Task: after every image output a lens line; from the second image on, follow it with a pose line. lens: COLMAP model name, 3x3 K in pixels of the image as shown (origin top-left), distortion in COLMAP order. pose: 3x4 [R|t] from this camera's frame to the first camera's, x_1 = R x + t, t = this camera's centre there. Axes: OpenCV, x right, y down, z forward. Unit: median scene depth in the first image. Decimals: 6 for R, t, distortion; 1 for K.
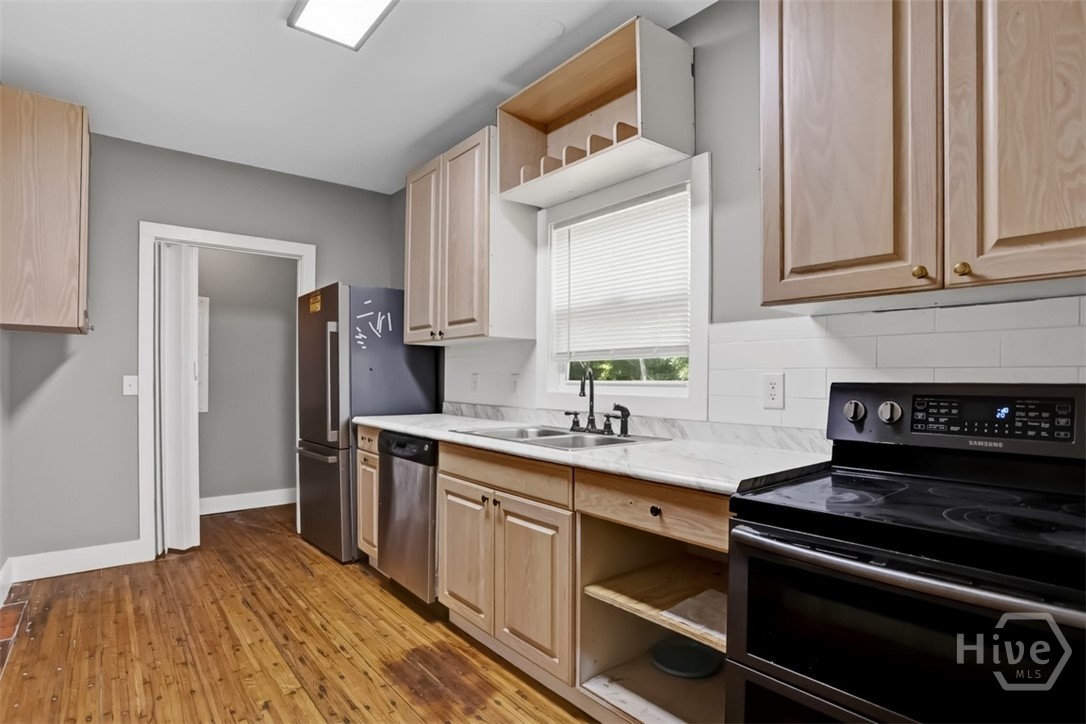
lens RADIAL K [[552.0, 0, 519.8], [0, 552.0, 370.2], [0, 0, 1]] dist [-0.033102, 0.001693]
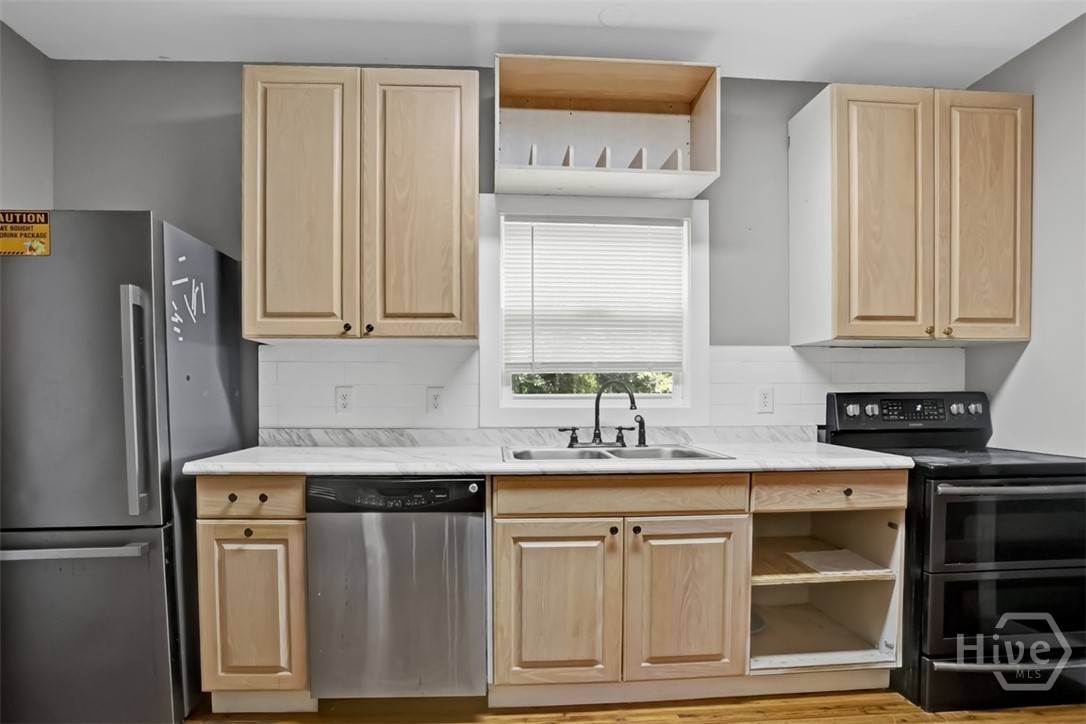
lens RADIAL K [[556.4, 0, 516.5], [0, 556.4, 407.0], [0, 0, 1]] dist [-0.055981, 0.001079]
pose [[0.569601, -0.022461, 0.821614, -0.814660], [-0.004546, 0.999525, 0.030476, 0.014186], [-0.821909, -0.021094, 0.569229, 0.603190]]
